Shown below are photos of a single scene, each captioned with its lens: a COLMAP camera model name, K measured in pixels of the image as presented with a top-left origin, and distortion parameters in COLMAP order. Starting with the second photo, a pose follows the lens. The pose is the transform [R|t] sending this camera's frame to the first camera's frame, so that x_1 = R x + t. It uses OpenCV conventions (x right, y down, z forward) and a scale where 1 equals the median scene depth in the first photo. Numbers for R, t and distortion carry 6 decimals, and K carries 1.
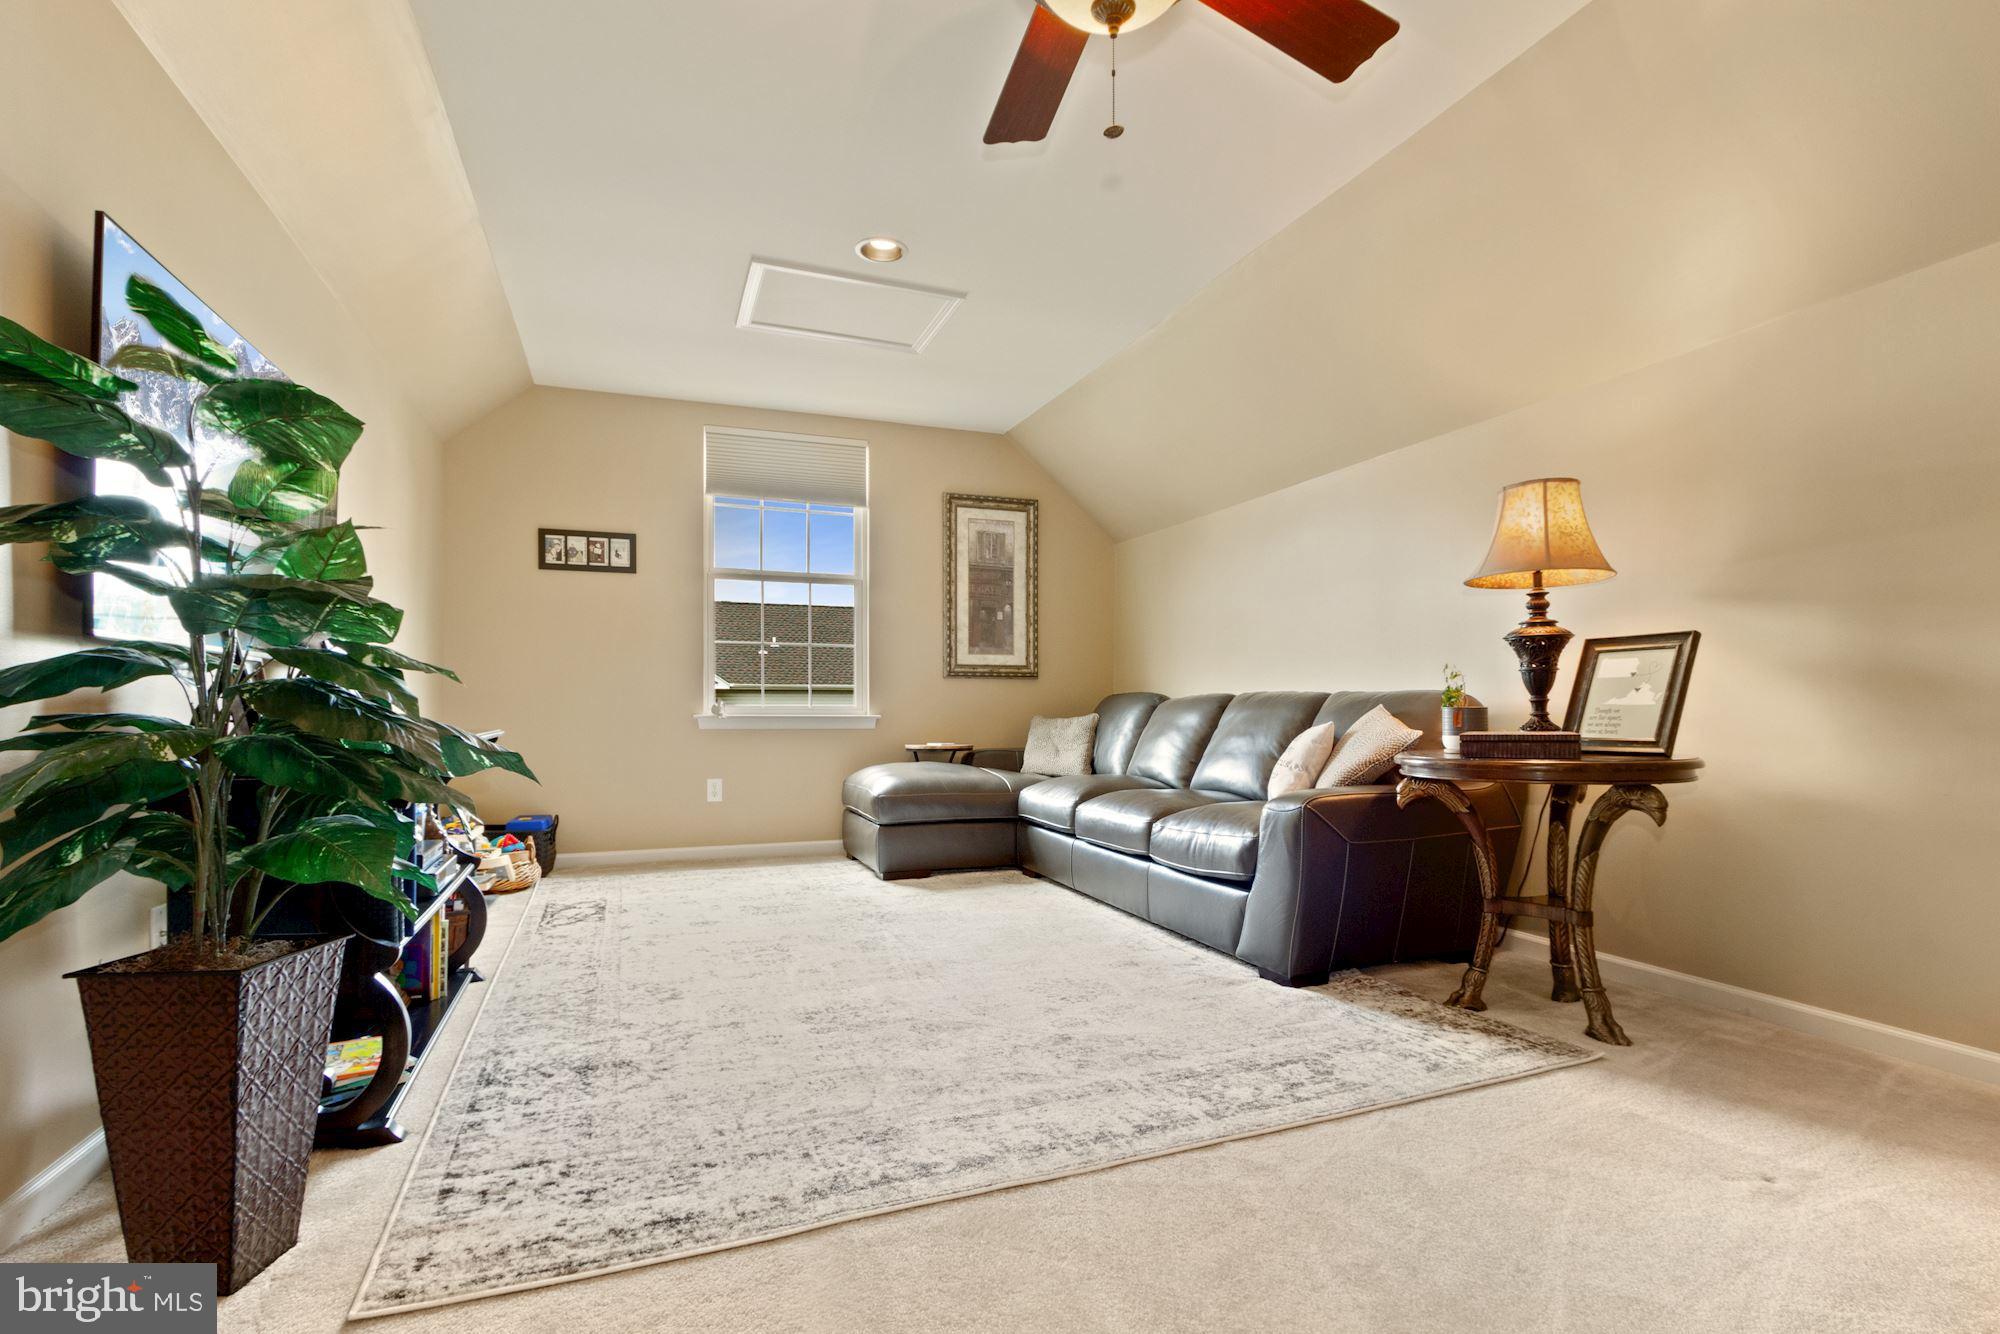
lens RADIAL K [[917.3, 0, 990.7], [0, 917.3, 699.5], [0, 0, 1]] dist [0.001652, 0.000404]
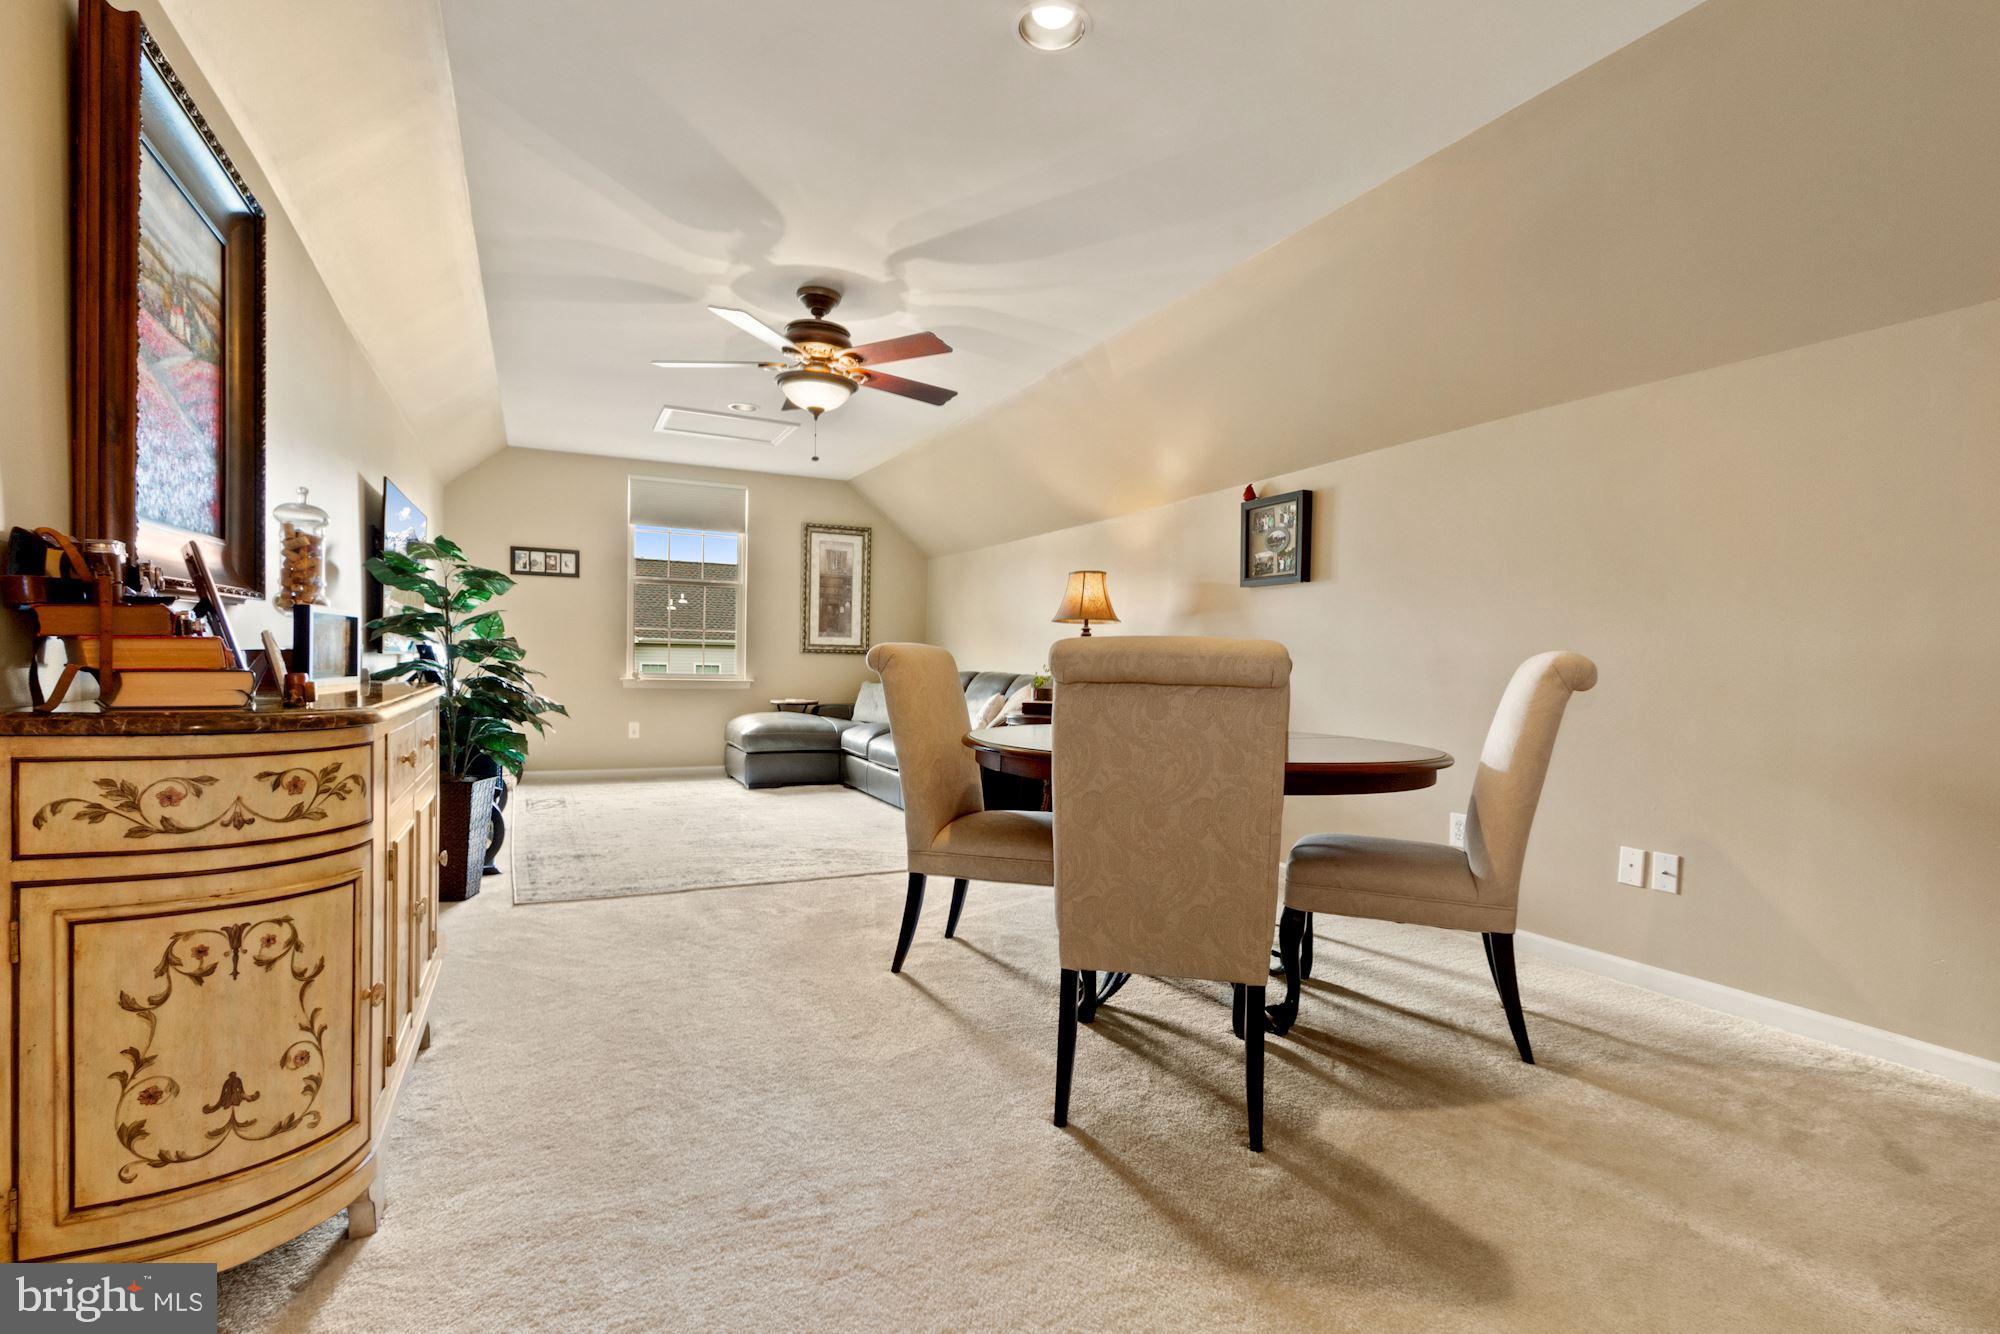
lens RADIAL K [[916.9, 0, 984.9], [0, 916.9, 676.3], [0, 0, 1]] dist [0.002329, 0.000352]
pose [[0.996120, 0.018051, 0.086131, 0.127131], [-0.020292, 0.999476, 0.025214, -0.033926], [-0.085630, -0.026864, 0.995965, -0.498509]]
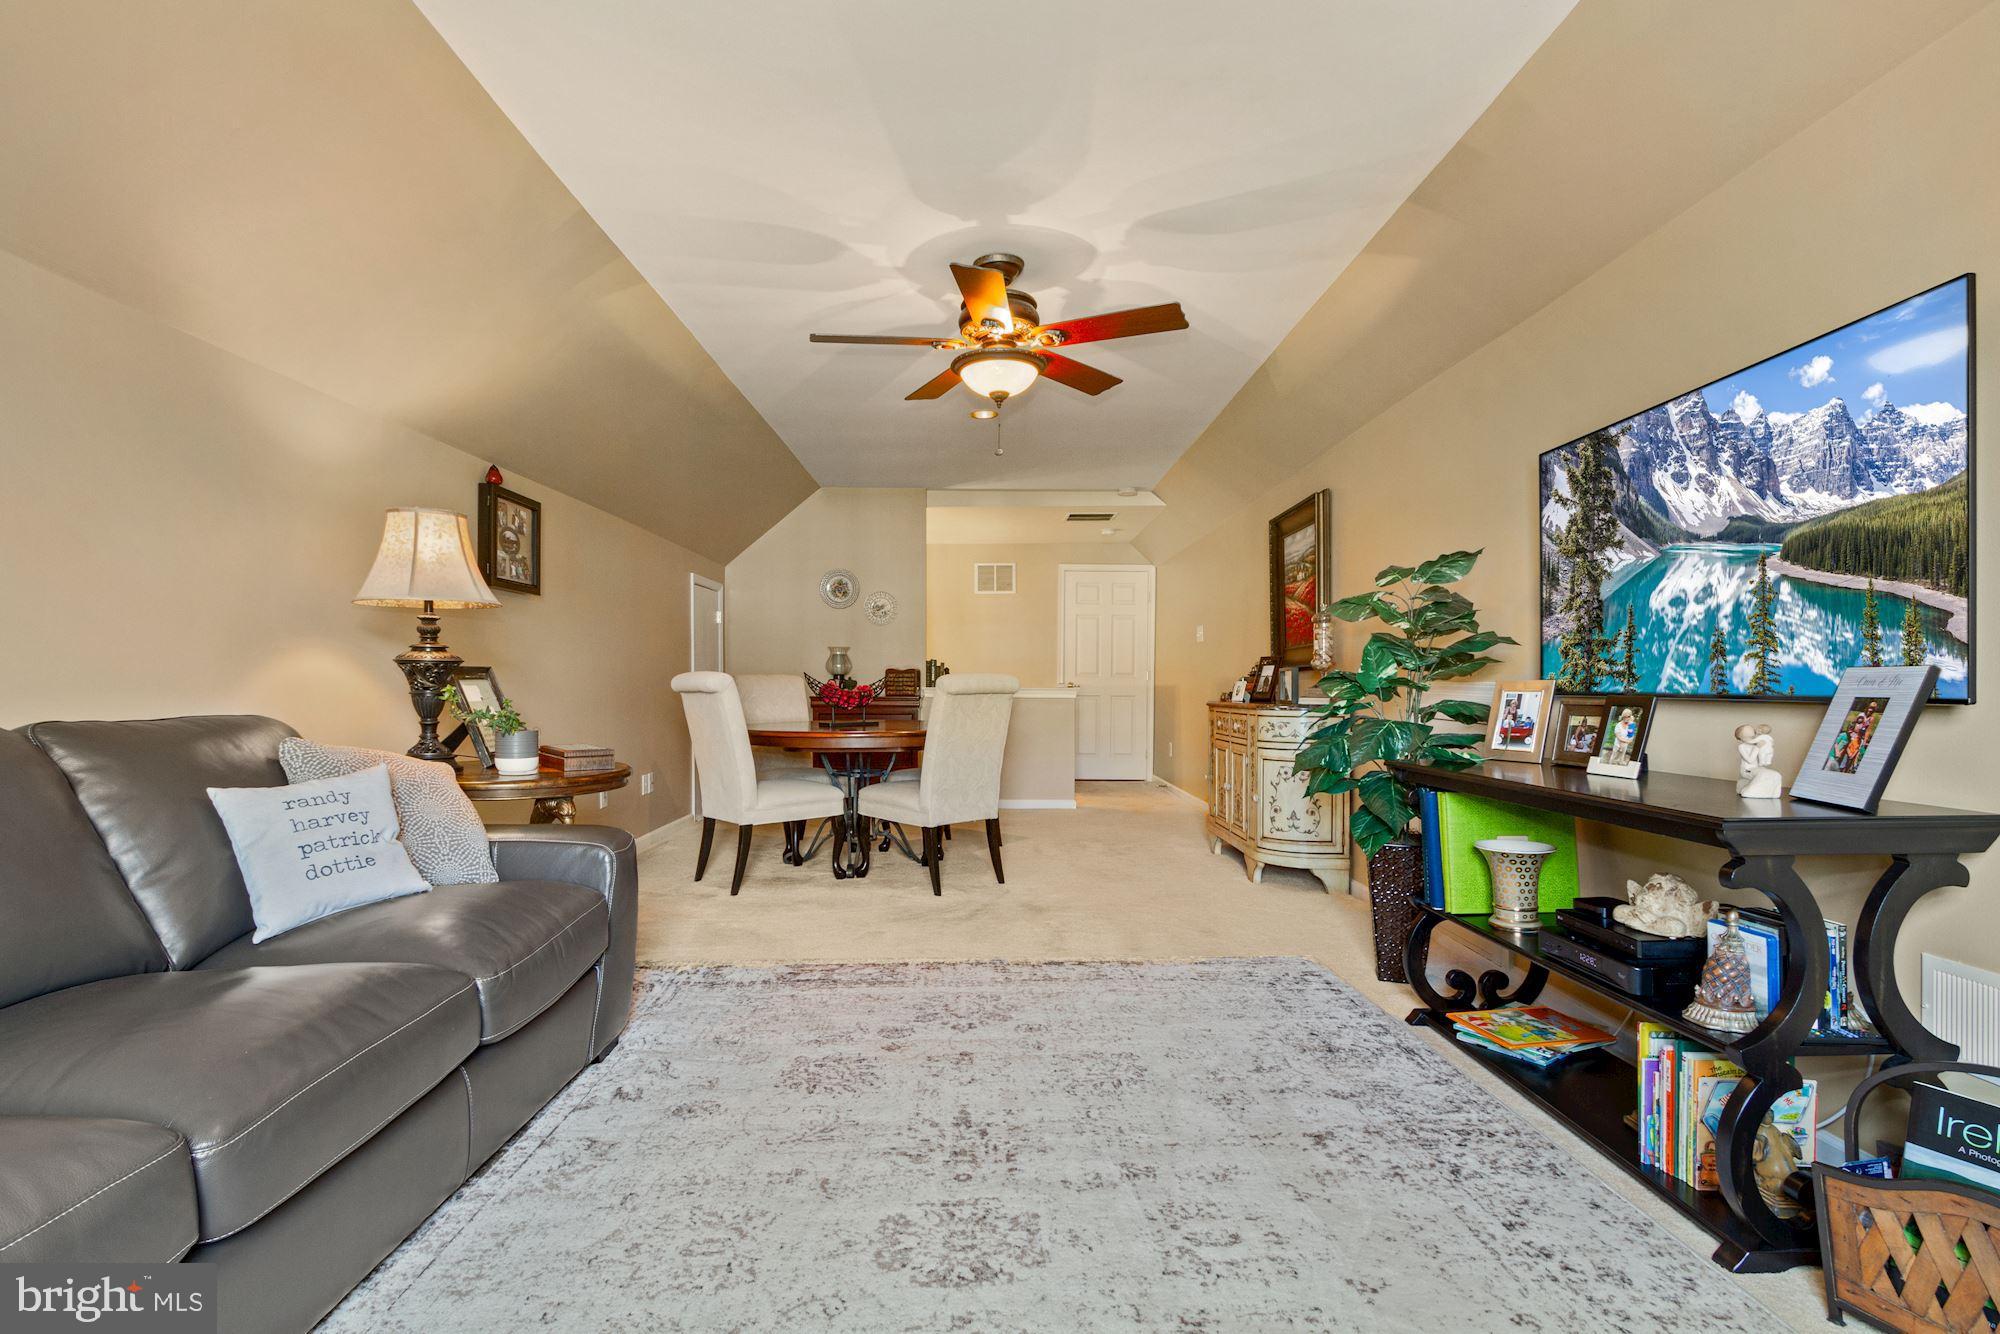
lens RADIAL K [[916.9, 0, 984.9], [0, 916.9, 676.3], [0, 0, 1]] dist [0.002329, 0.000352]
pose [[-0.934186, -0.001674, 0.356783, -0.192911], [-0.007224, 0.999873, -0.014224, -0.022859], [-0.356714, -0.015866, -0.934079, 0.973950]]
